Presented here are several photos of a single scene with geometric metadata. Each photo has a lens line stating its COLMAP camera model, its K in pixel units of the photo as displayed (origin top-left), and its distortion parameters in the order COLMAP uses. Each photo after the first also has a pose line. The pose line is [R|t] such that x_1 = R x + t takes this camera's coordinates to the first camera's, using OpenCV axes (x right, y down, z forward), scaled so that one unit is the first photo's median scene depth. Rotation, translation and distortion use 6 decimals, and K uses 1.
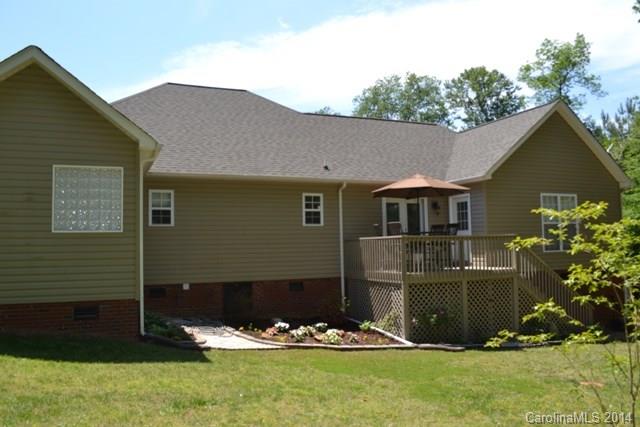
lens RADIAL K [[506.6, 0, 320.0], [0, 506.6, 213.5], [0, 0, 1]] dist [-0.090994, -0.000619]
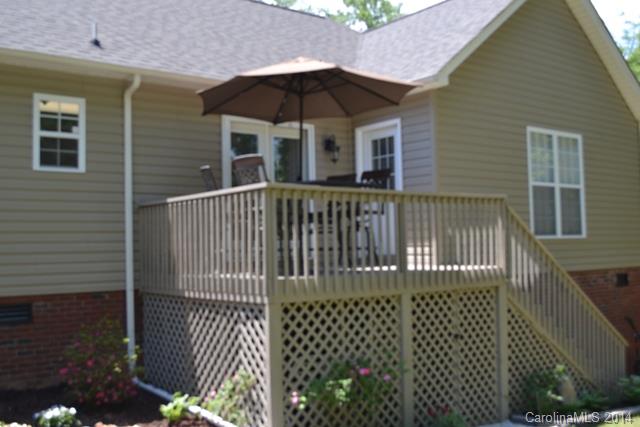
lens RADIAL K [[674.3, 0, 320.0], [0, 674.3, 213.5], [0, 0, 1]] dist [-0.062451, 0.007823]
pose [[0.967600, 0.011290, 0.252236, 0.064058], [-0.013782, 0.999872, 0.008117, 0.058082], [-0.252112, -0.011330, 0.967632, 0.440097]]
